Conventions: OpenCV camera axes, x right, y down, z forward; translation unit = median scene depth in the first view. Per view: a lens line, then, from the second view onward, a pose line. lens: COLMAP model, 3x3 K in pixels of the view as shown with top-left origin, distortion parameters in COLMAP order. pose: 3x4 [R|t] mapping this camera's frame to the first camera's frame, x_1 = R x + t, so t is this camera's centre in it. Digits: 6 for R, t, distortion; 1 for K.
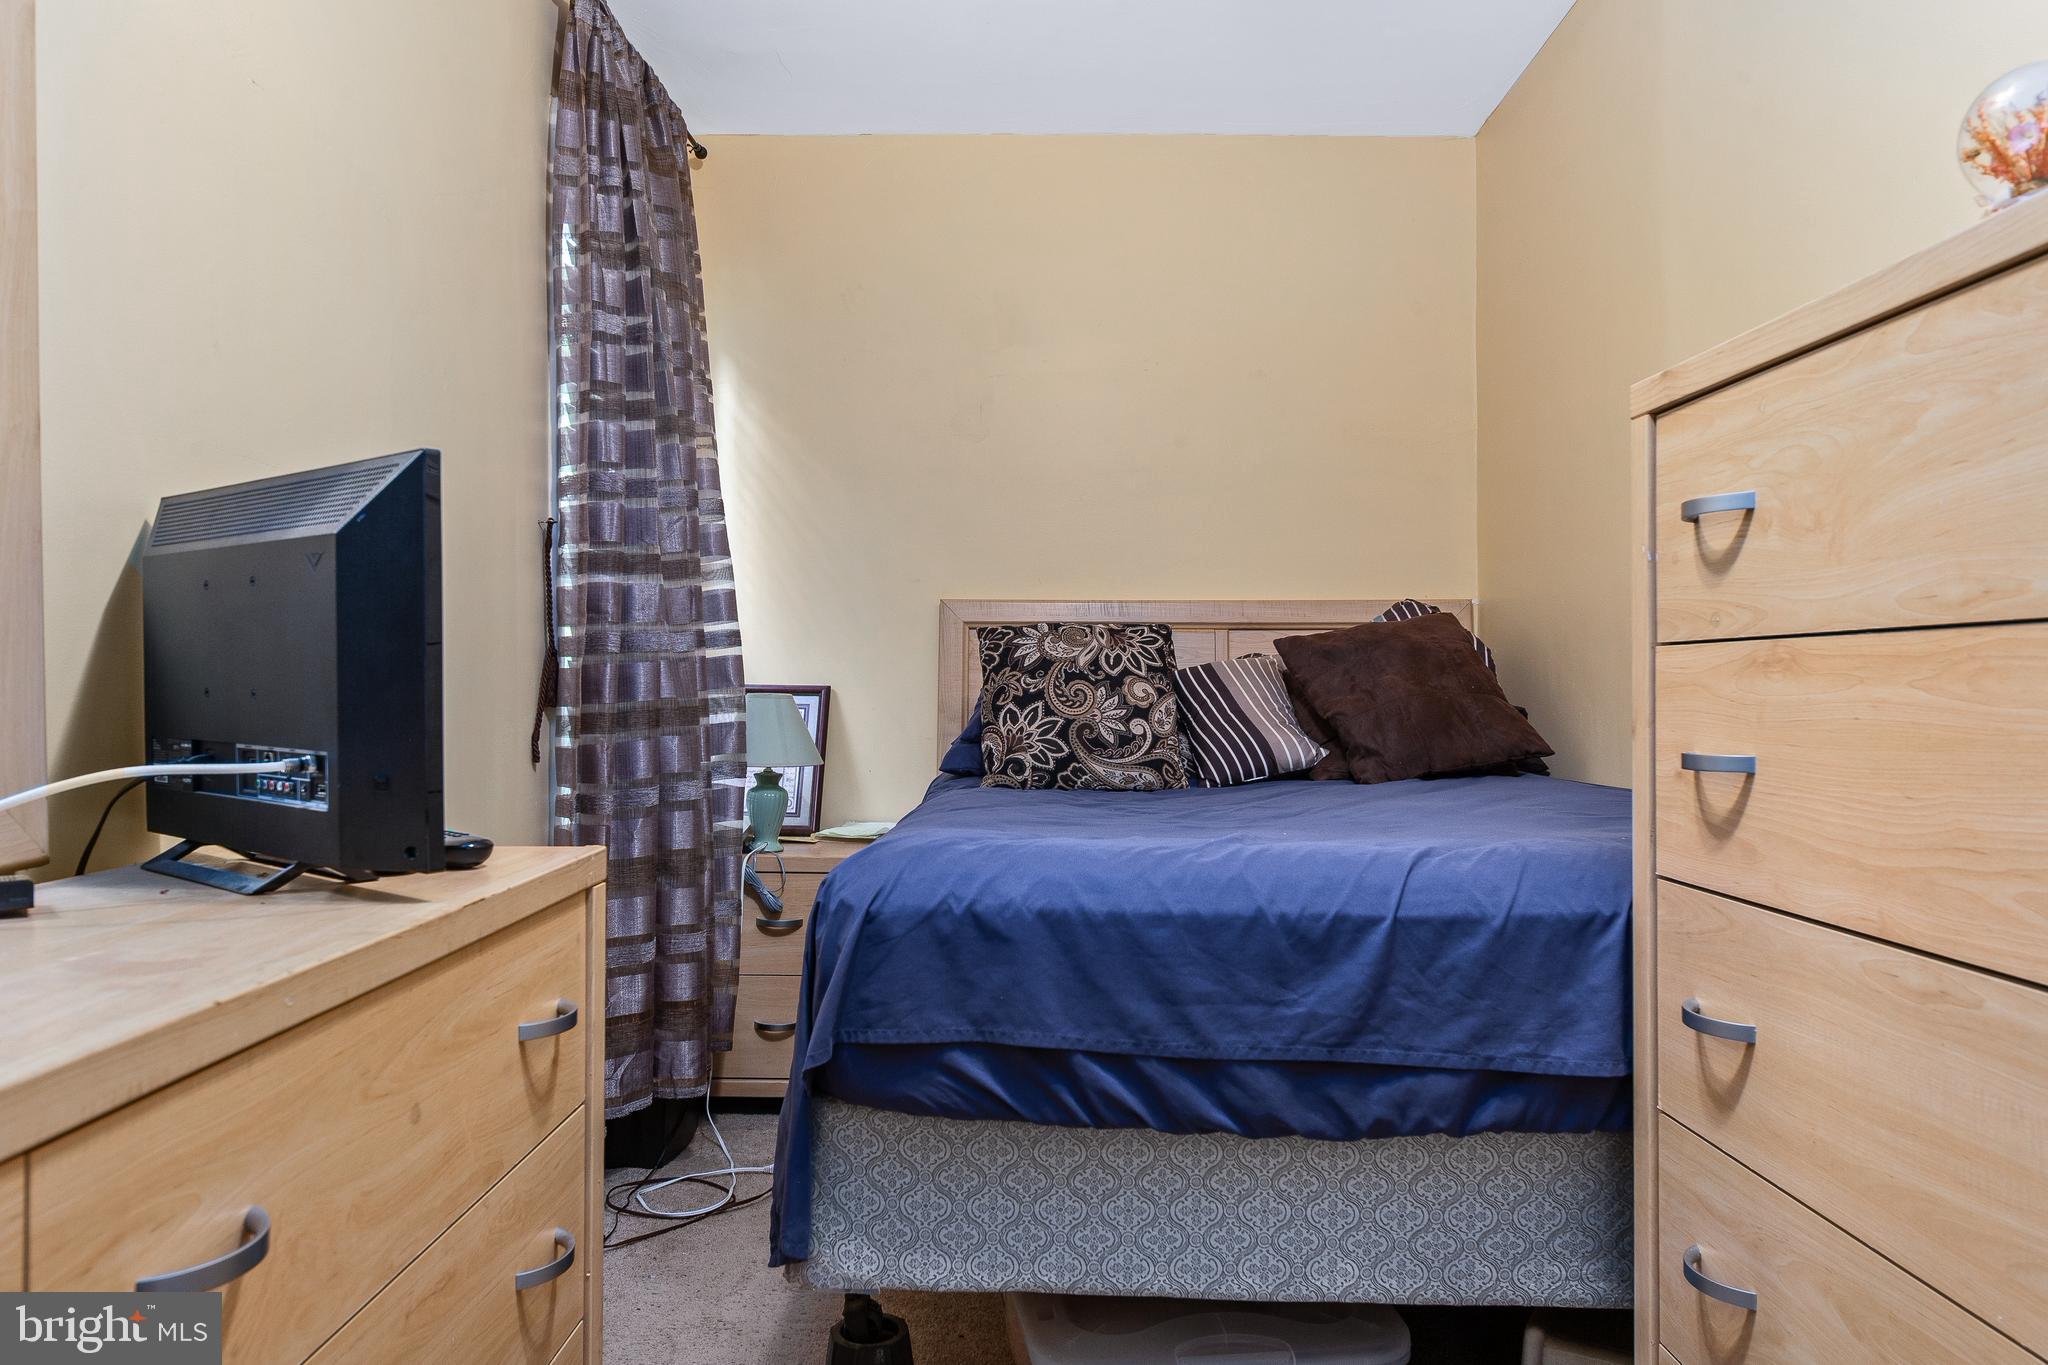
lens RADIAL K [[1360.8, 0, 1026.9], [0, 1360.8, 686.7], [0, 0, 1]] dist [0.004630, -0.001656]
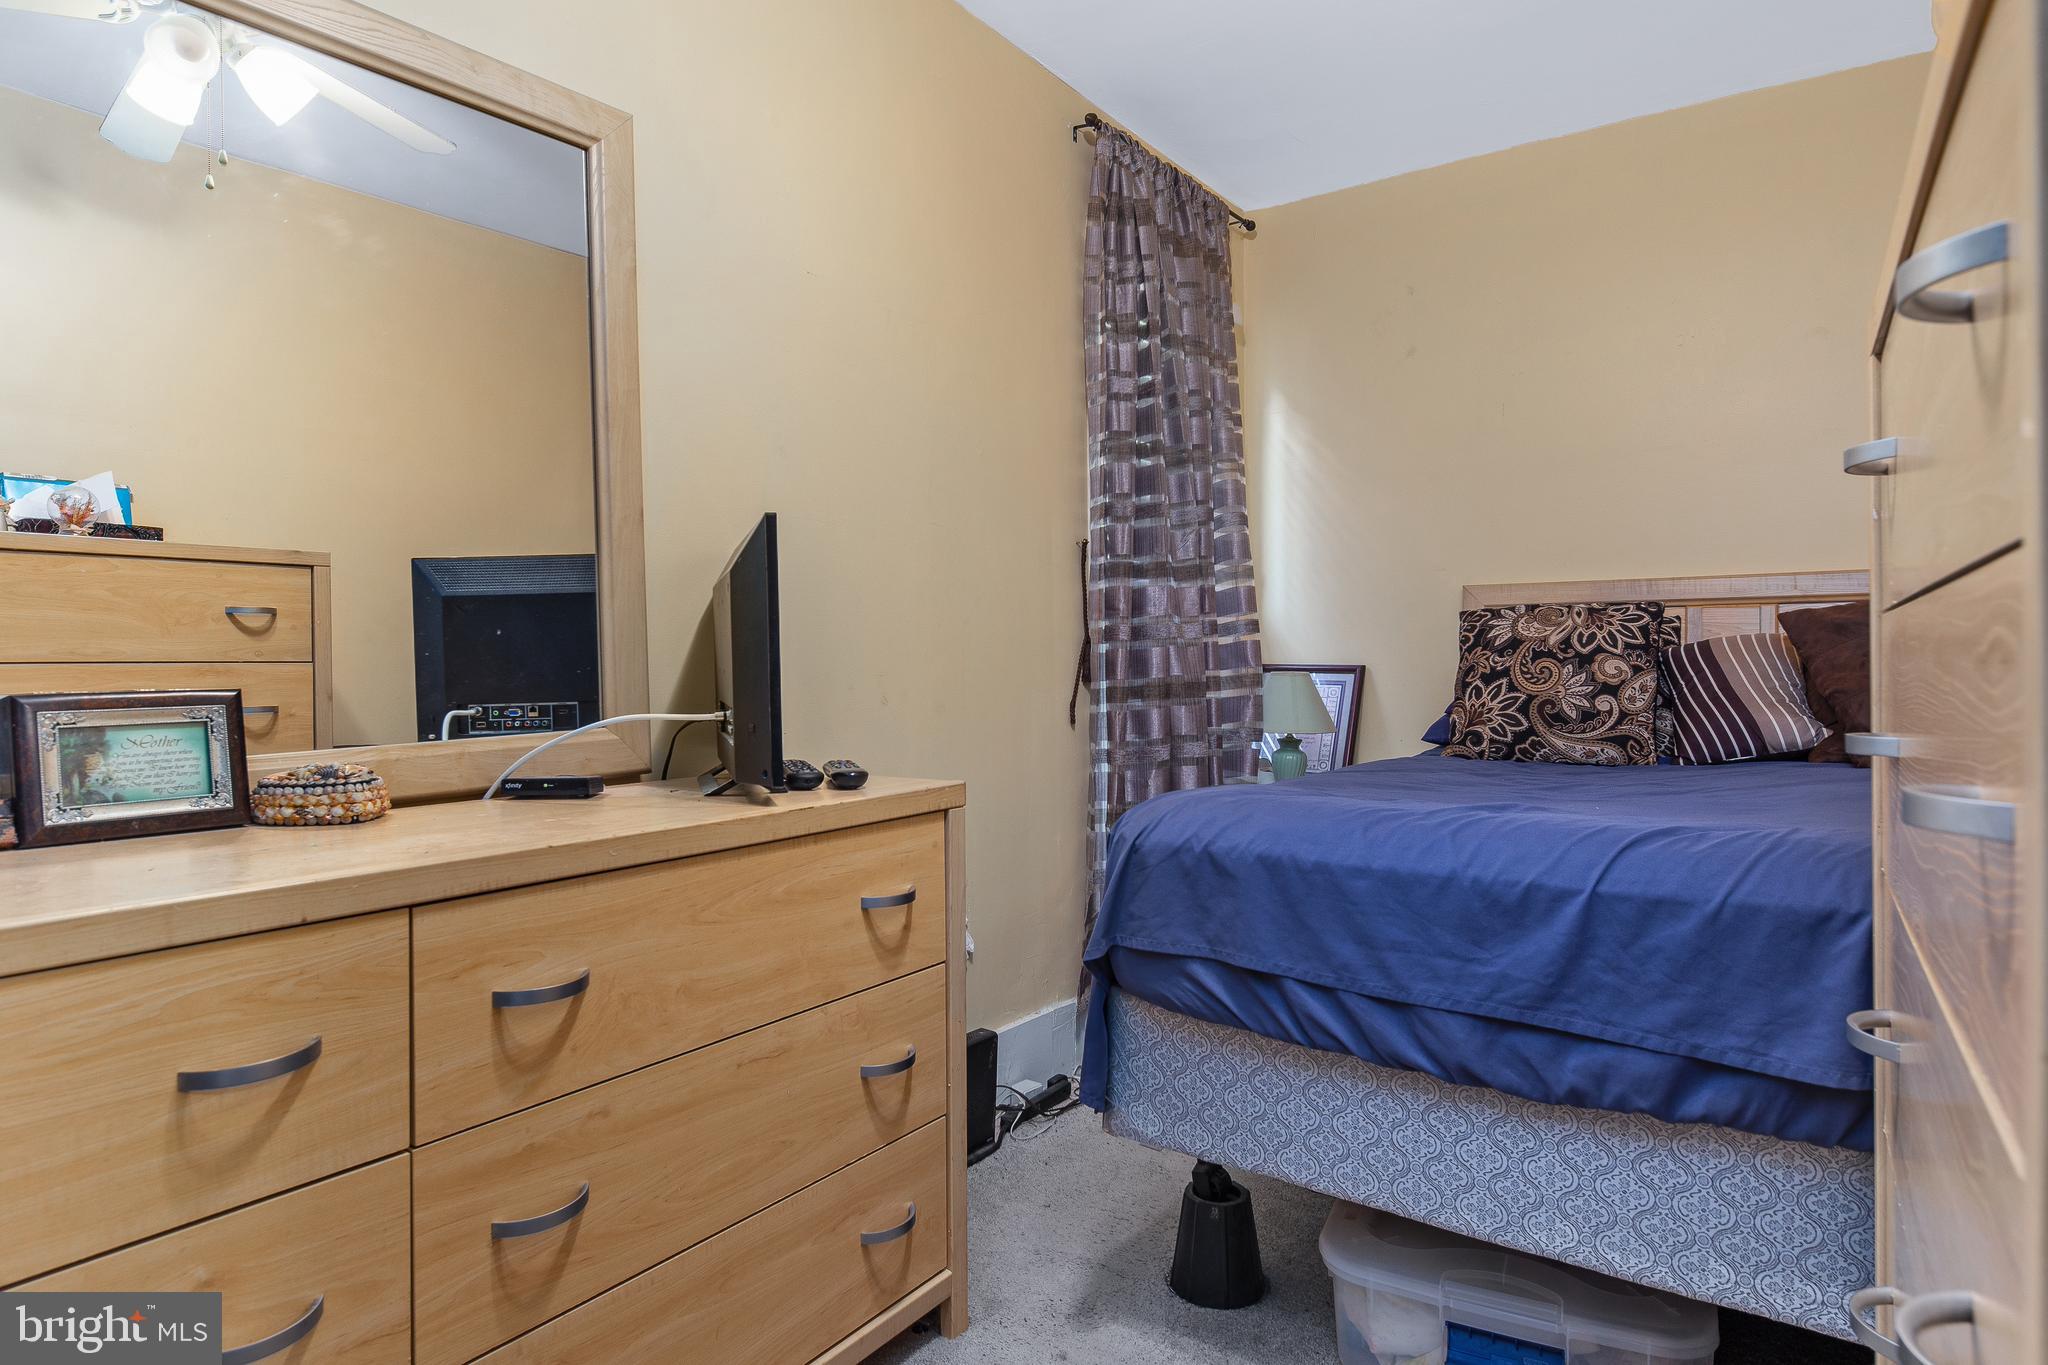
lens RADIAL K [[1179.0, 0, 1045.9], [0, 1179.0, 679.4], [0, 0, 1]] dist [0.006788, -0.004990]
pose [[0.828662, 0.000871, -0.559749, 0.258344], [0.005134, 0.999945, 0.009157, 0.001423], [0.559726, -0.010462, 0.828612, 0.030335]]
